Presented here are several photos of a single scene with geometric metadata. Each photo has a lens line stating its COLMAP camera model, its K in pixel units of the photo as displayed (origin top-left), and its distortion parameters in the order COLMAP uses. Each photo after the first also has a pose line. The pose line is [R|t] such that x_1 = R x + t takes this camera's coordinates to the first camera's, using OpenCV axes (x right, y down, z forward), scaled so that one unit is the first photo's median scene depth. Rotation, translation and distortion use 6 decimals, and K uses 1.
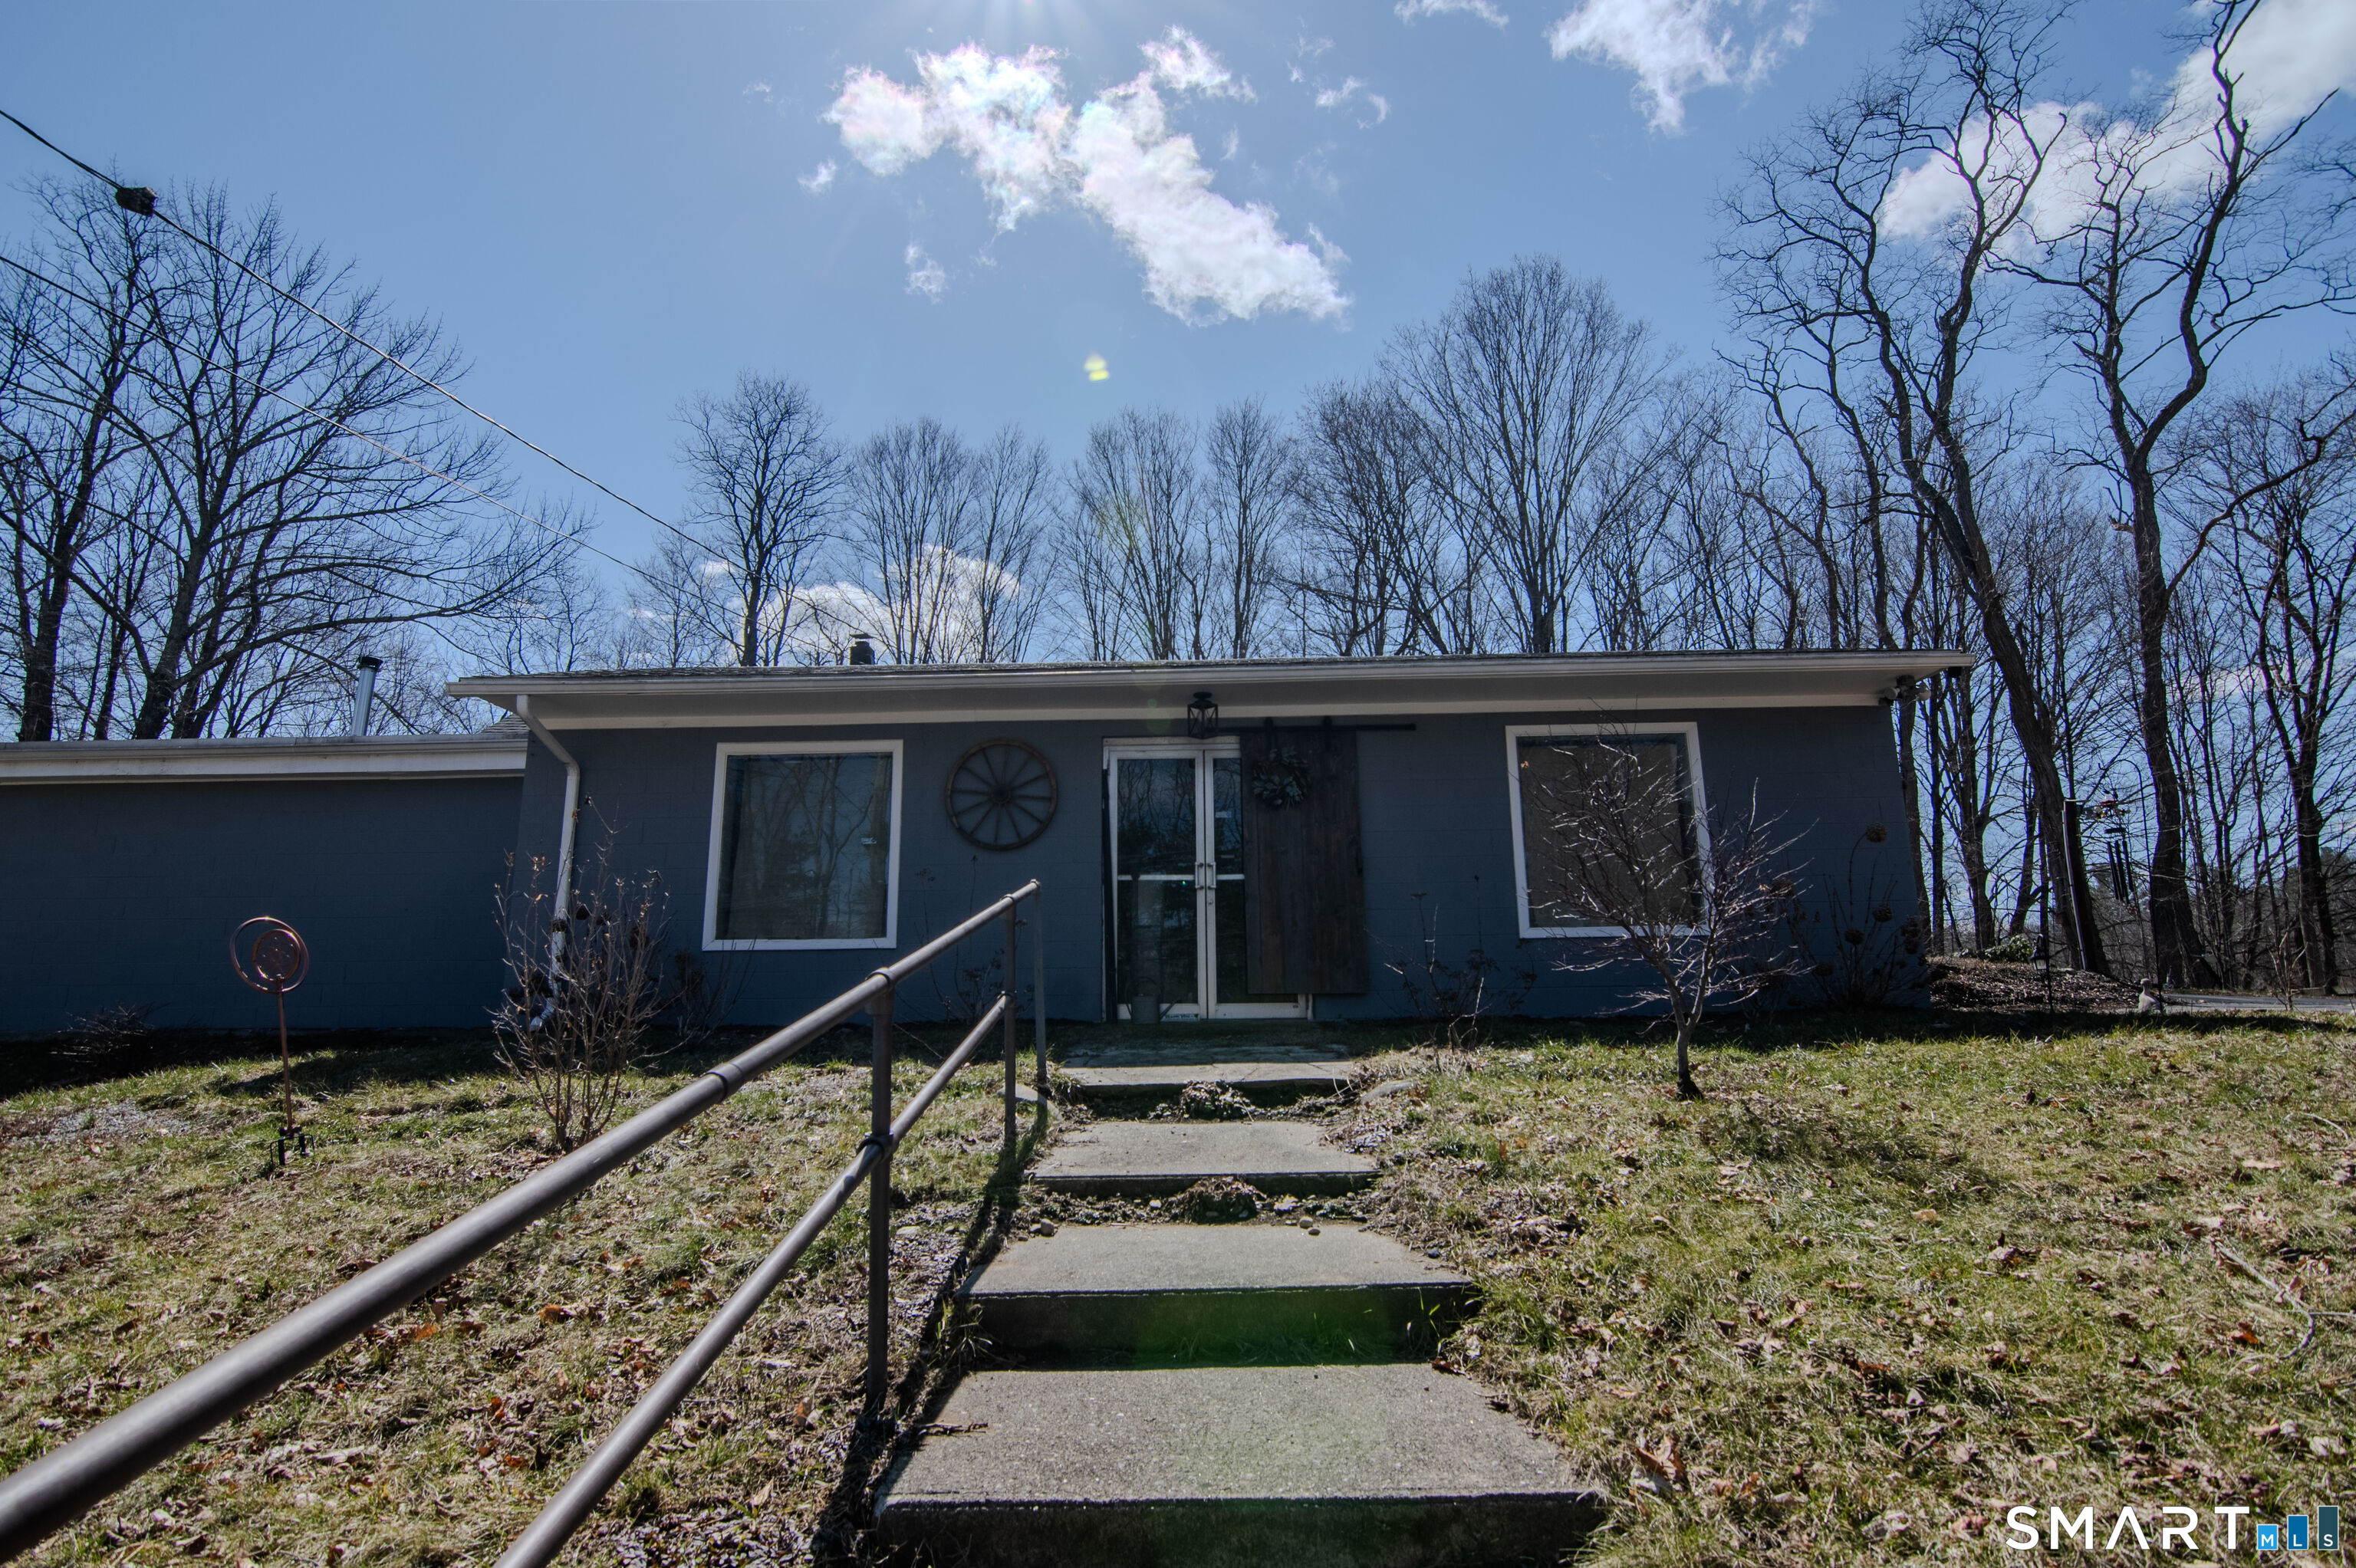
lens RADIAL K [[1156.1, 0, 1171.3], [0, 1156.1, 791.6], [0, 0, 1]] dist [-0.021726, -0.000050]
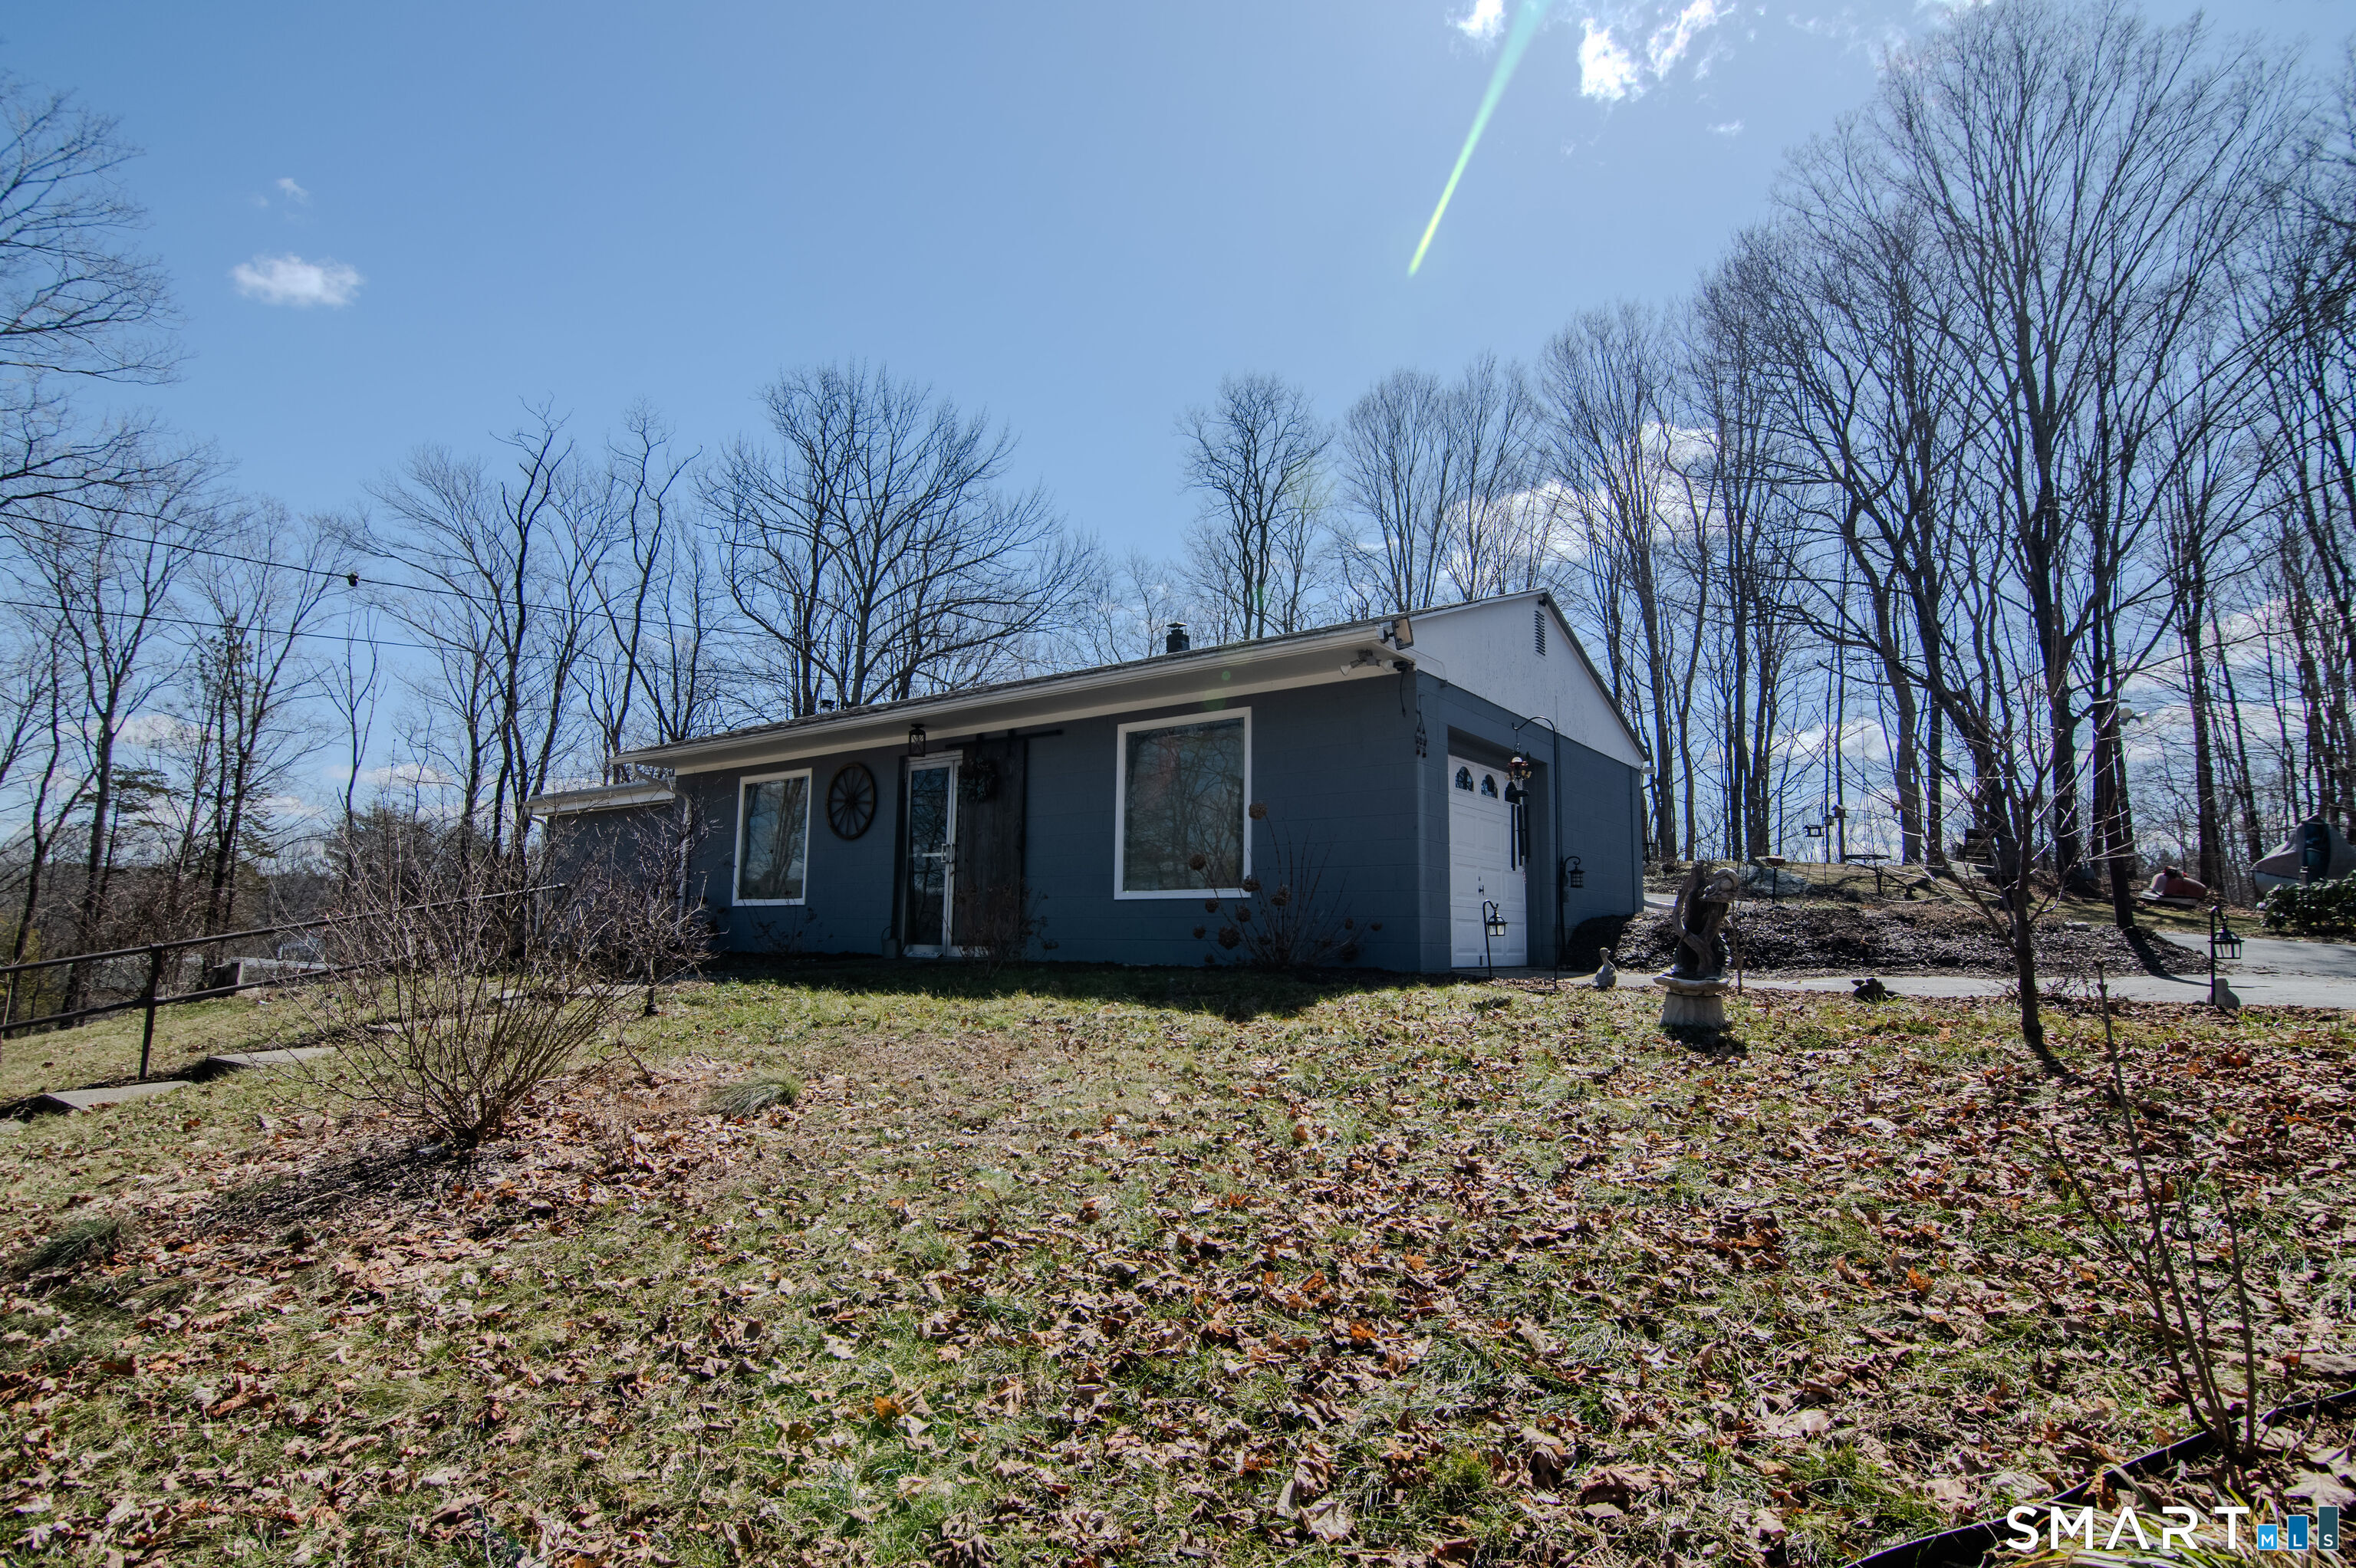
lens RADIAL K [[1195.6, 0, 1185.7], [0, 1195.6, 780.6], [0, 0, 1]] dist [-0.023390, 0.000074]
pose [[0.807393, -0.057203, -0.587235, 1.076171], [0.090411, 0.995529, 0.027331, -0.026160], [0.583046, -0.075160, 0.808955, 0.021376]]
